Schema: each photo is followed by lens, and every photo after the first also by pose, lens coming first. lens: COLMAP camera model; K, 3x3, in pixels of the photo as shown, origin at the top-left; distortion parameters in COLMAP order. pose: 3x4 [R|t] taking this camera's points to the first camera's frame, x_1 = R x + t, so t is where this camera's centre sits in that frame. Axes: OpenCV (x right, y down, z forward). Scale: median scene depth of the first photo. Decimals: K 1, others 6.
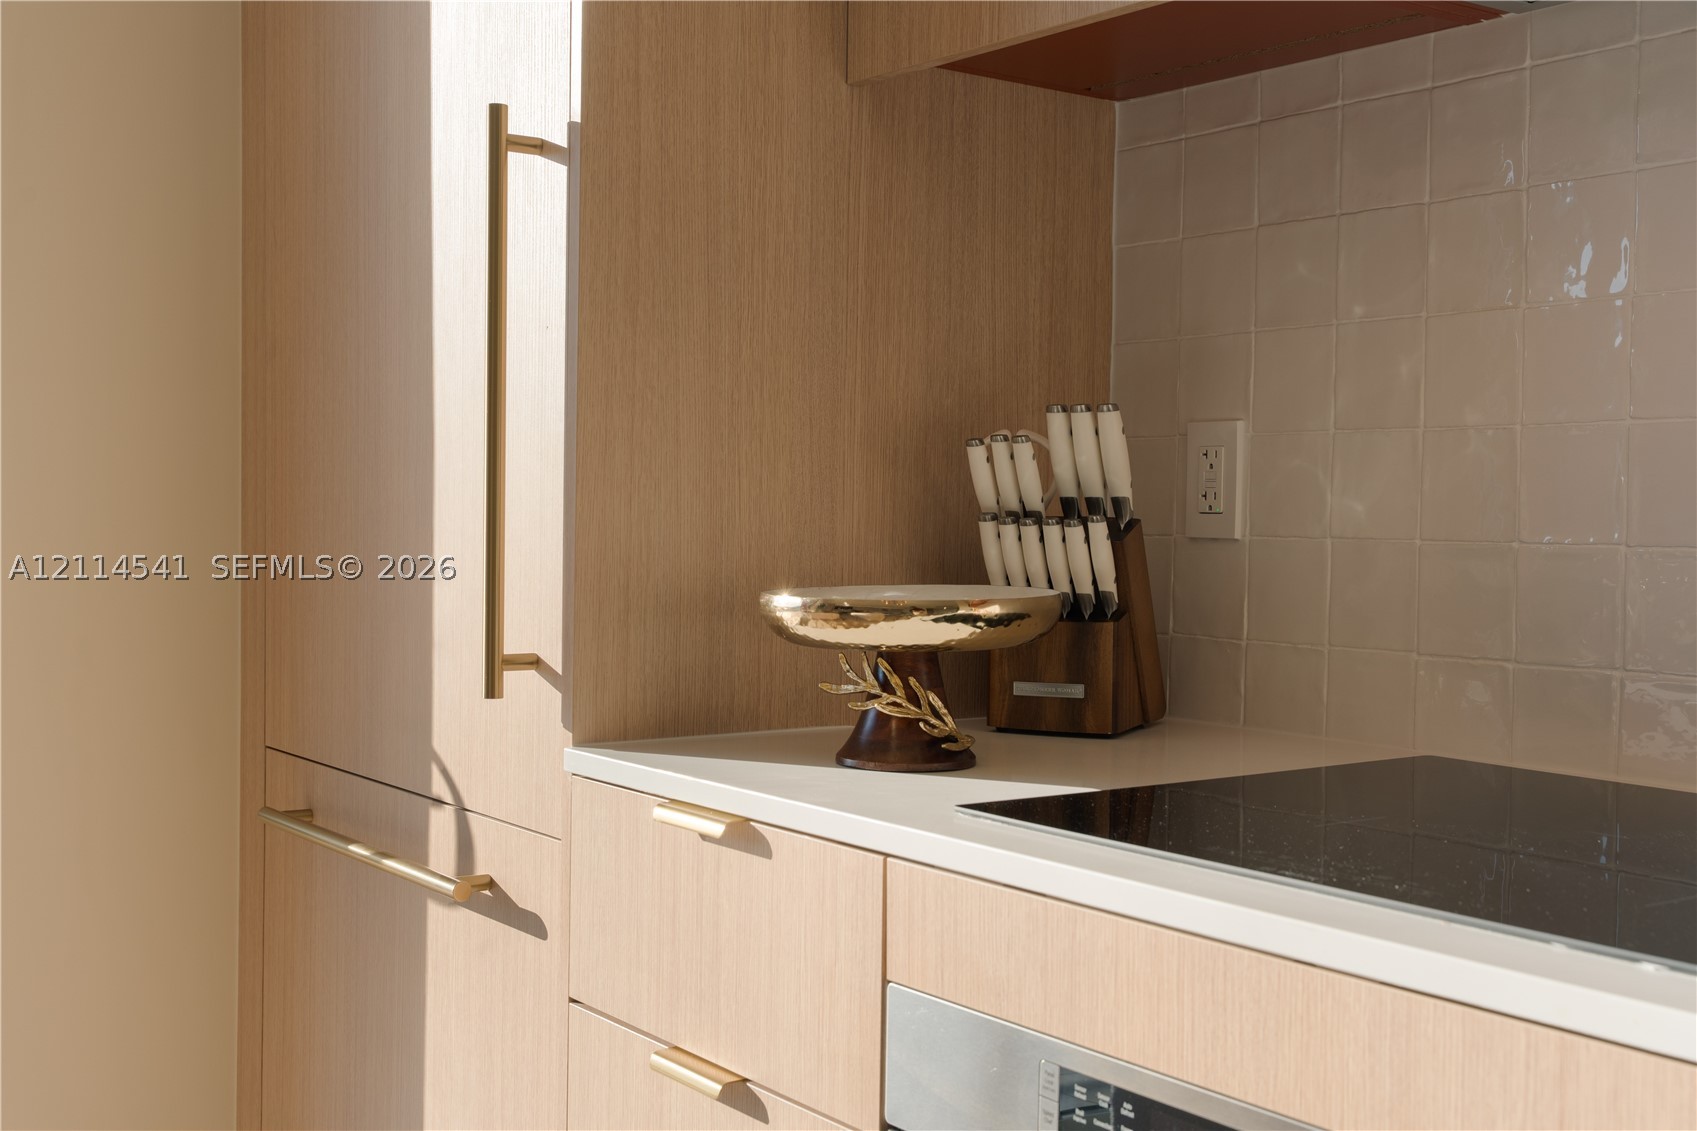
lens RADIAL K [[1960.0, 0, 847.3], [0, 1960.0, 565.3], [0, 0, 1]] dist [0.016537, 0.015072]
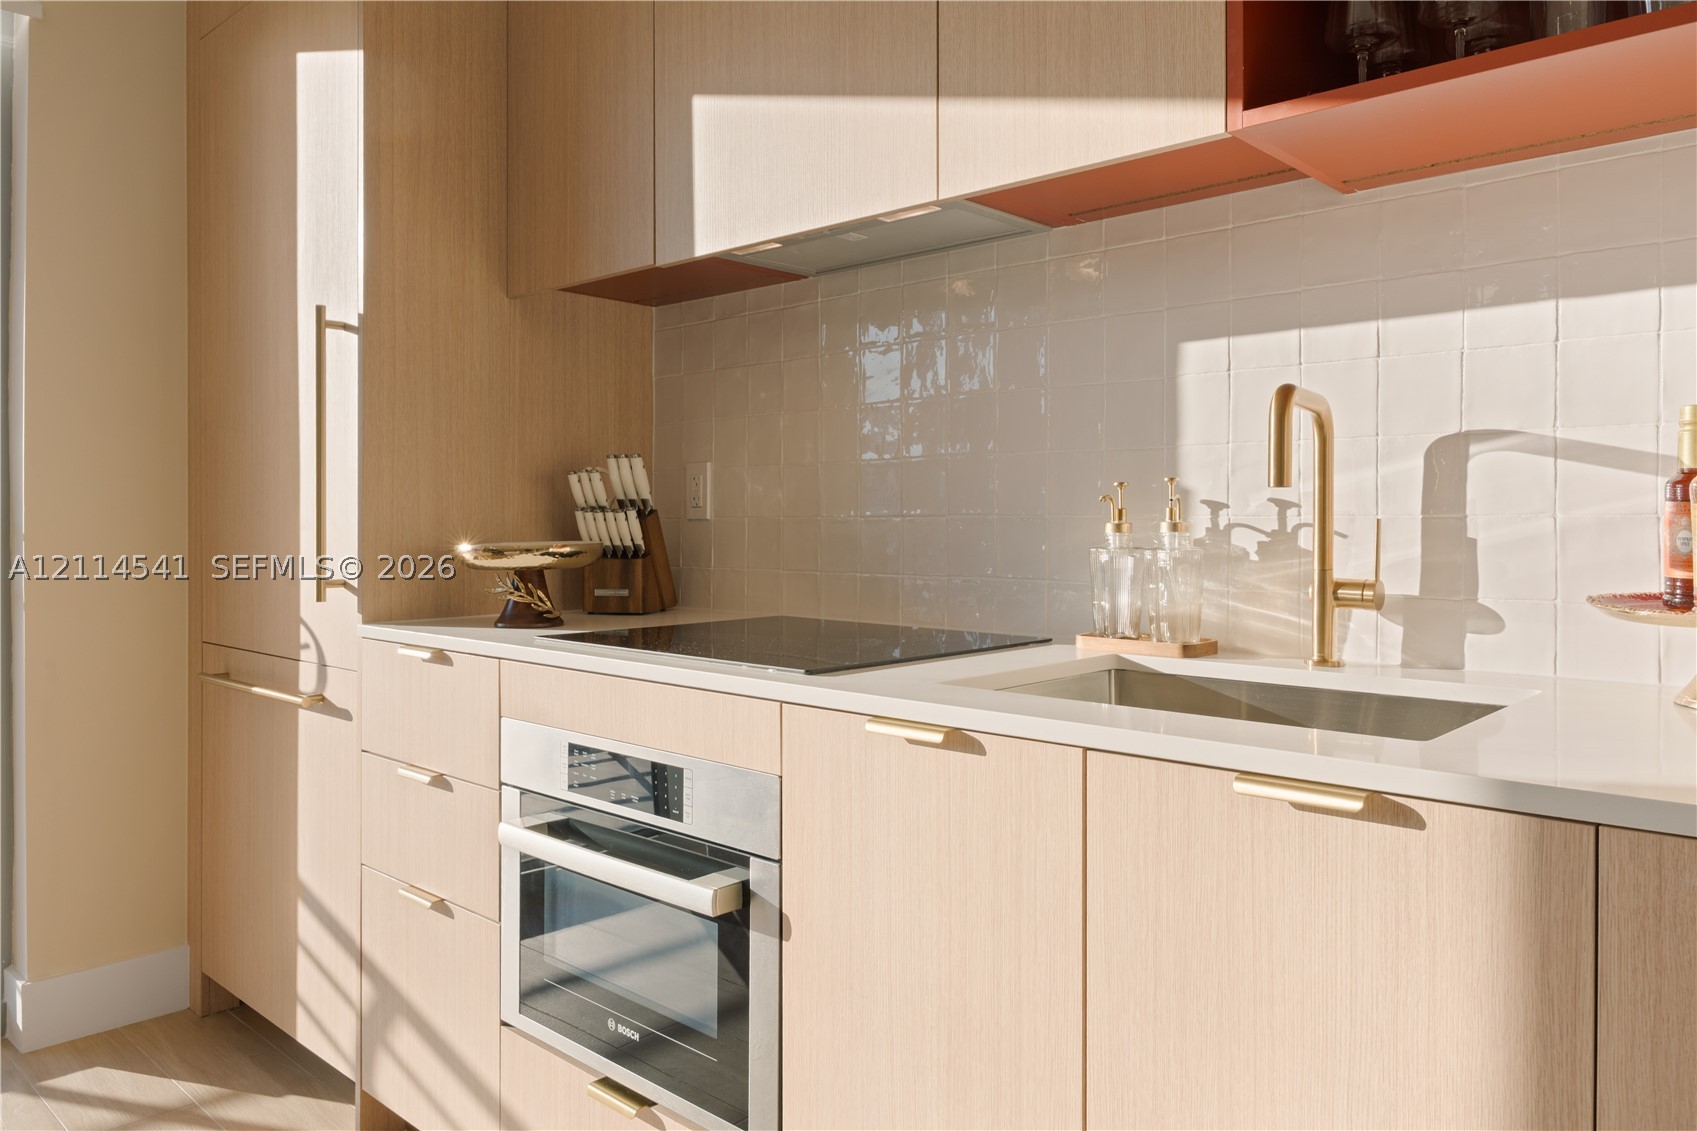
lens RADIAL K [[1174.5, 0, 852.8], [0, 1174.5, 527.6], [0, 0, 1]] dist [0.000671, 0.000803]
pose [[0.979511, -0.013746, 0.200921, 0.105648], [0.018699, 0.999566, -0.022774, 0.028530], [-0.200521, 0.026064, 0.979343, -0.267520]]
